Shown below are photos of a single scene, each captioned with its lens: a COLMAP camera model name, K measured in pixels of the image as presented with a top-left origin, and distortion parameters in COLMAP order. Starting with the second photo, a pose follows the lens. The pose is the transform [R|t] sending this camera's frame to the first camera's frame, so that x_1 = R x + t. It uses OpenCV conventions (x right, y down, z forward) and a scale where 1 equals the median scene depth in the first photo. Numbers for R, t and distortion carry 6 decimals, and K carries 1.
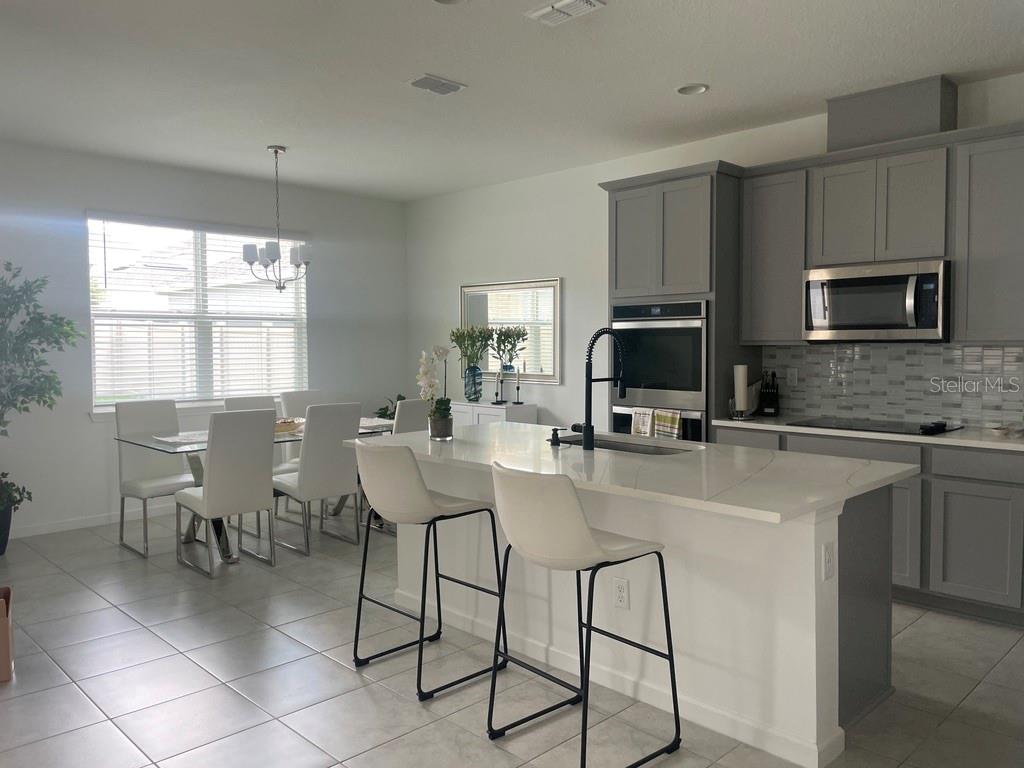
lens RADIAL K [[772.3, 0, 512.4], [0, 772.3, 370.7], [0, 0, 1]] dist [0.055816, -0.053071]
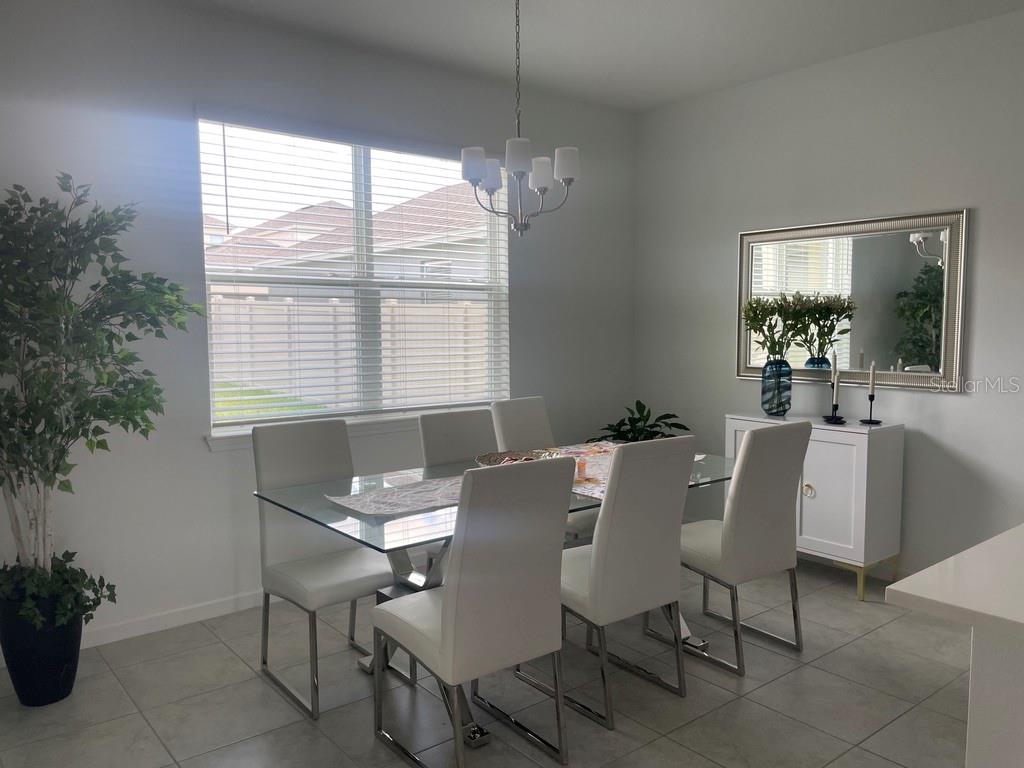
lens RADIAL K [[775.9, 0, 512.0], [0, 775.9, 384.0], [0, 0, 1]] dist [0.043011, -0.005915]
pose [[0.995302, 0.006133, -0.096628, -0.260305], [-0.002197, 0.999166, 0.040783, -0.014822], [0.096797, -0.040379, 0.994485, 0.444498]]
